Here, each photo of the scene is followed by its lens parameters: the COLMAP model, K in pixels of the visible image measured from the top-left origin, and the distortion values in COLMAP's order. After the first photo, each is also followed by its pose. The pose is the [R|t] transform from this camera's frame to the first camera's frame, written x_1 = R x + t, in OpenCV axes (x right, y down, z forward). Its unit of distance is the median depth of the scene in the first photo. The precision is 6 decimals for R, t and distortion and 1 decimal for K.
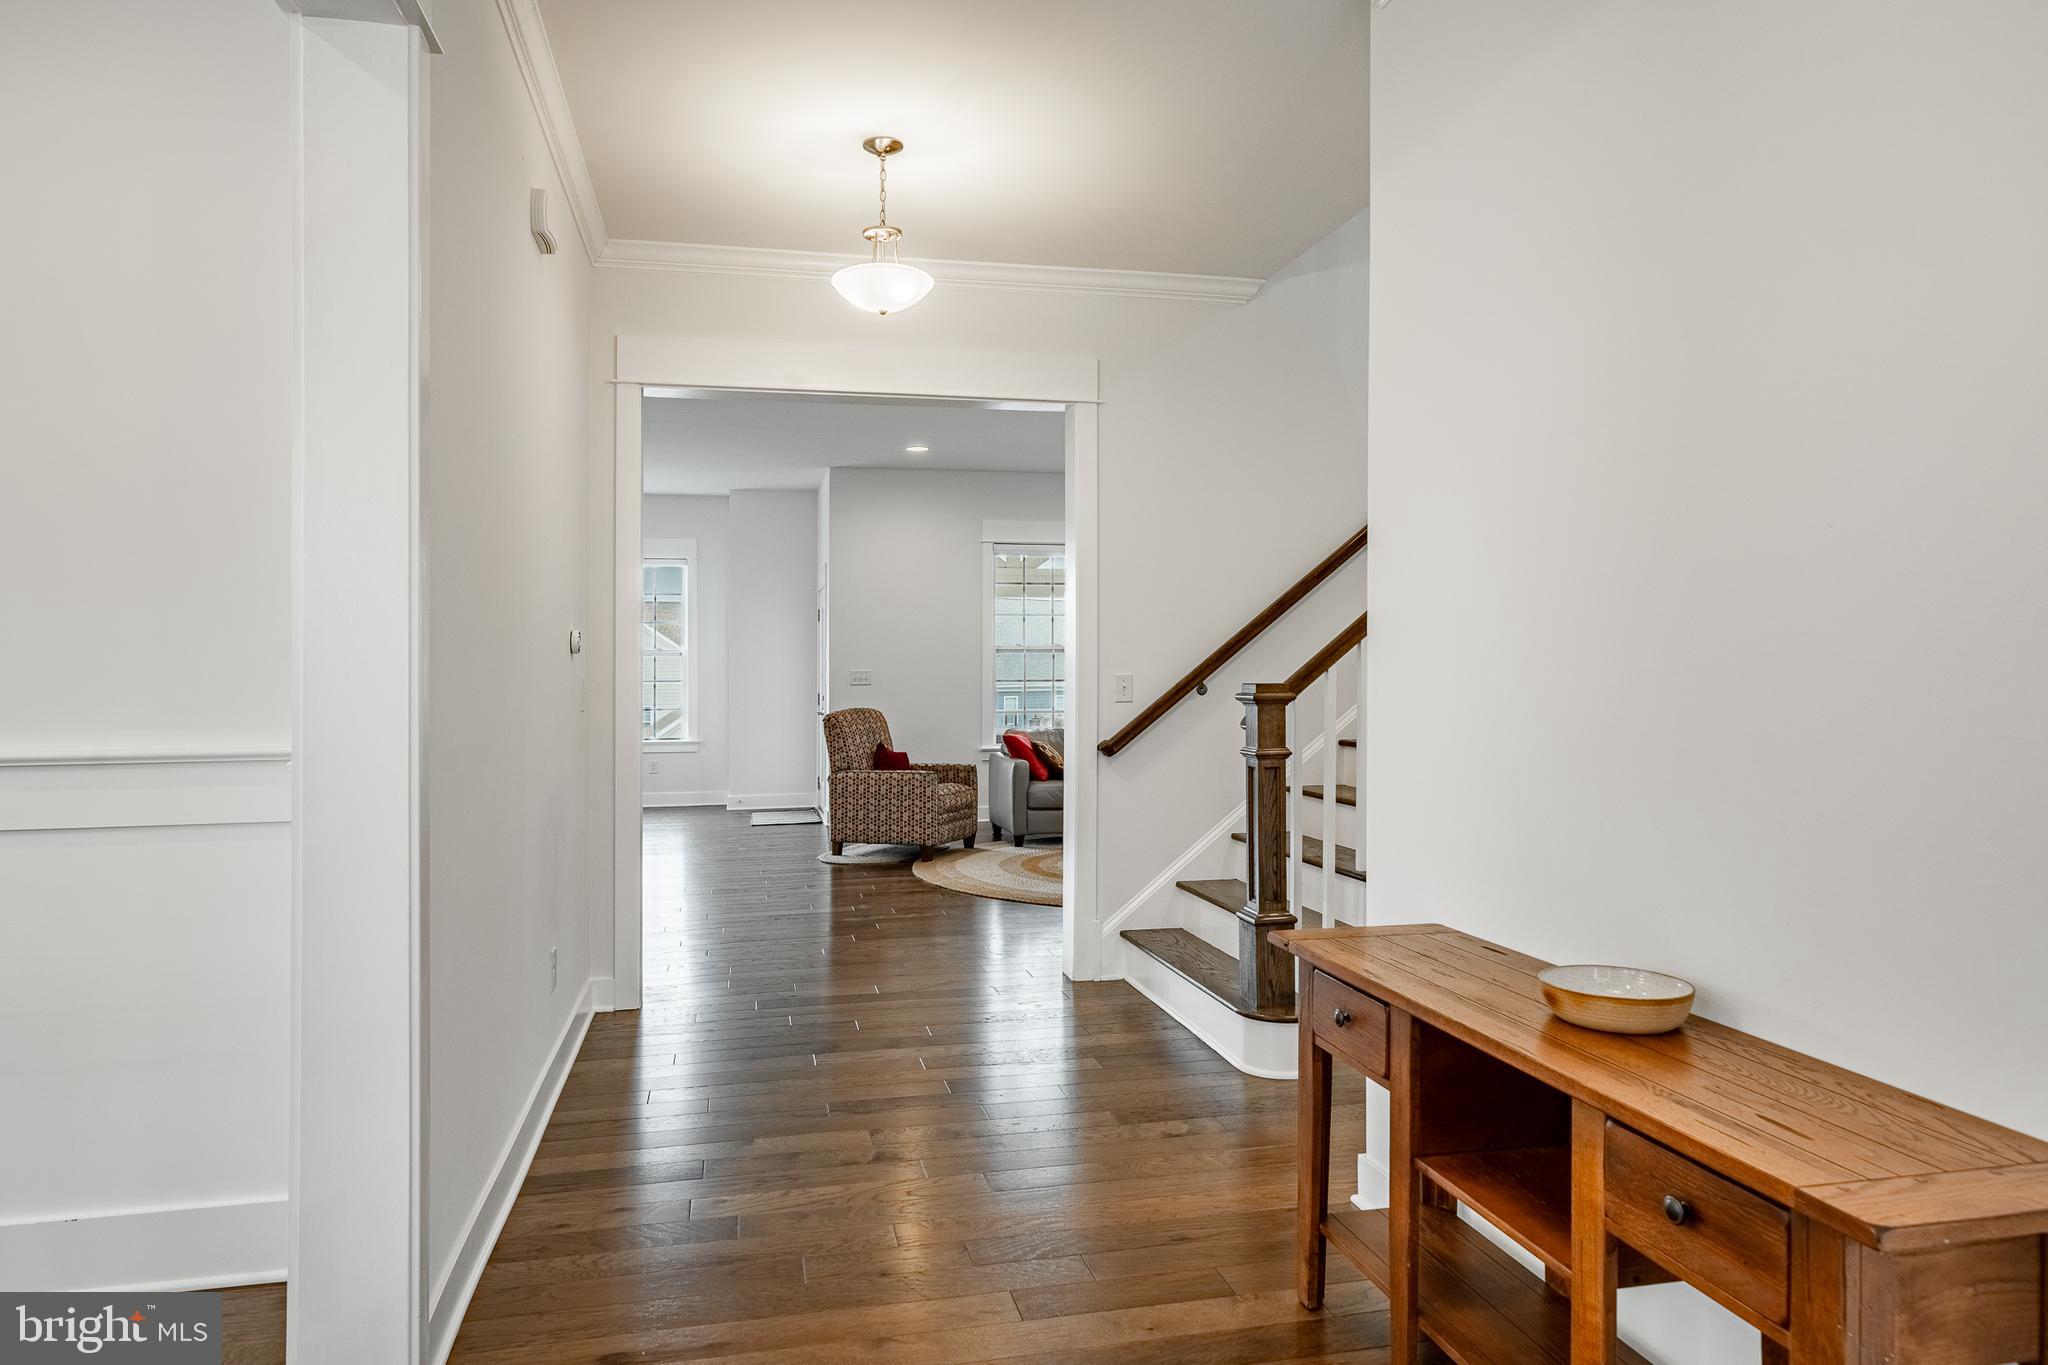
lens RADIAL K [[1232.1, 0, 1018.4], [0, 1232.1, 675.4], [0, 0, 1]] dist [-0.001972, -0.001307]
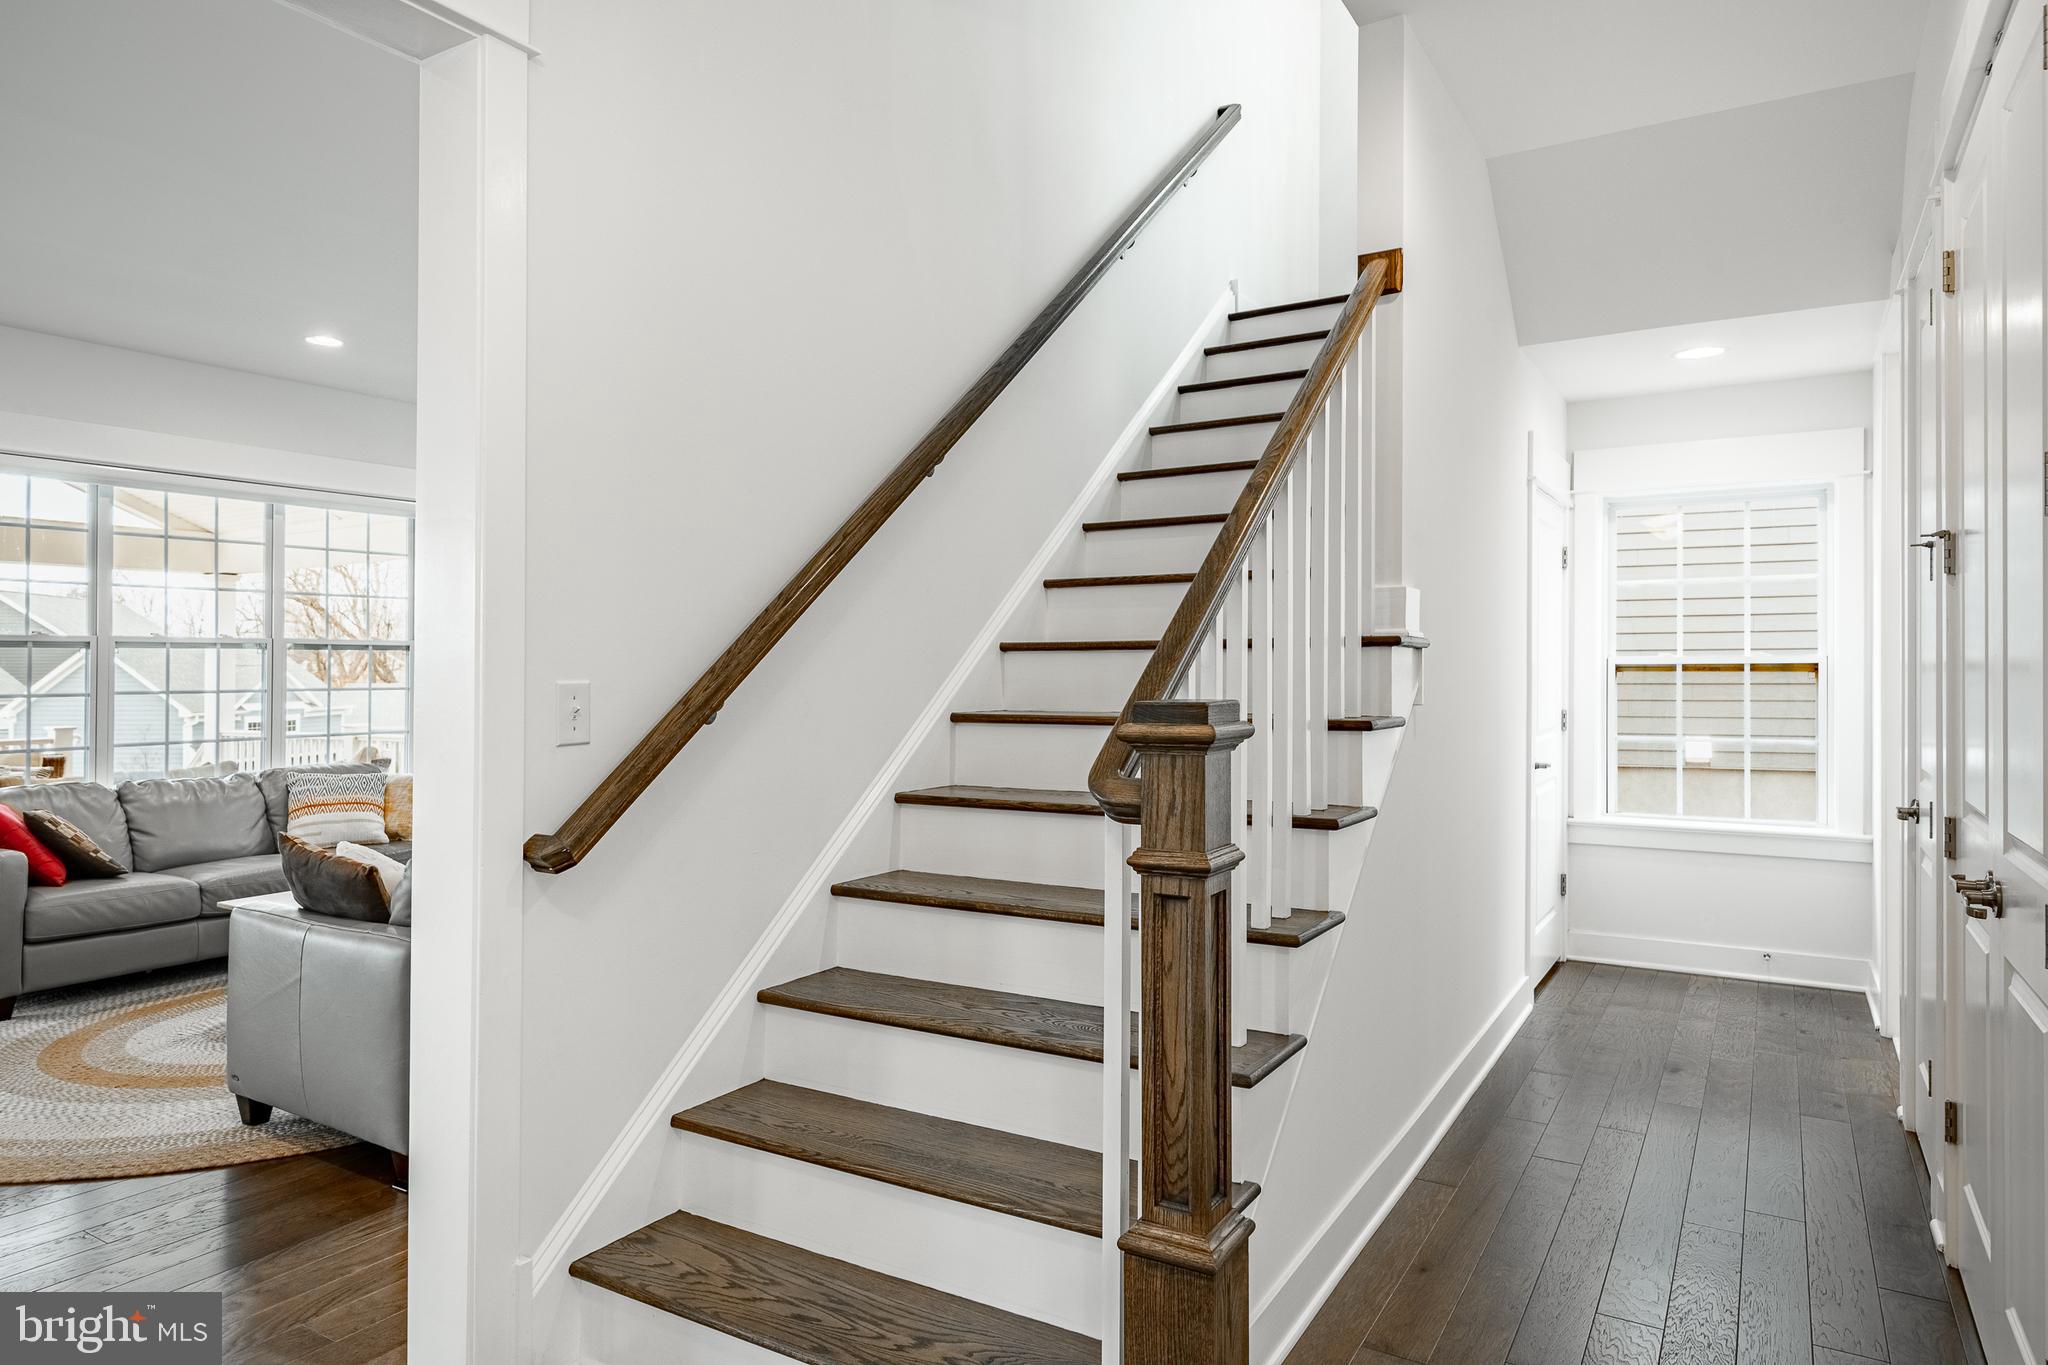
lens RADIAL K [[1232.1, 0, 1018.4], [0, 1232.1, 675.4], [0, 0, 1]] dist [-0.001972, -0.001307]
pose [[0.700274, 0.007756, 0.713832, -0.120219], [0.000923, 0.999930, -0.011770, 0.002455], [-0.713874, 0.008901, 0.700218, 0.574499]]
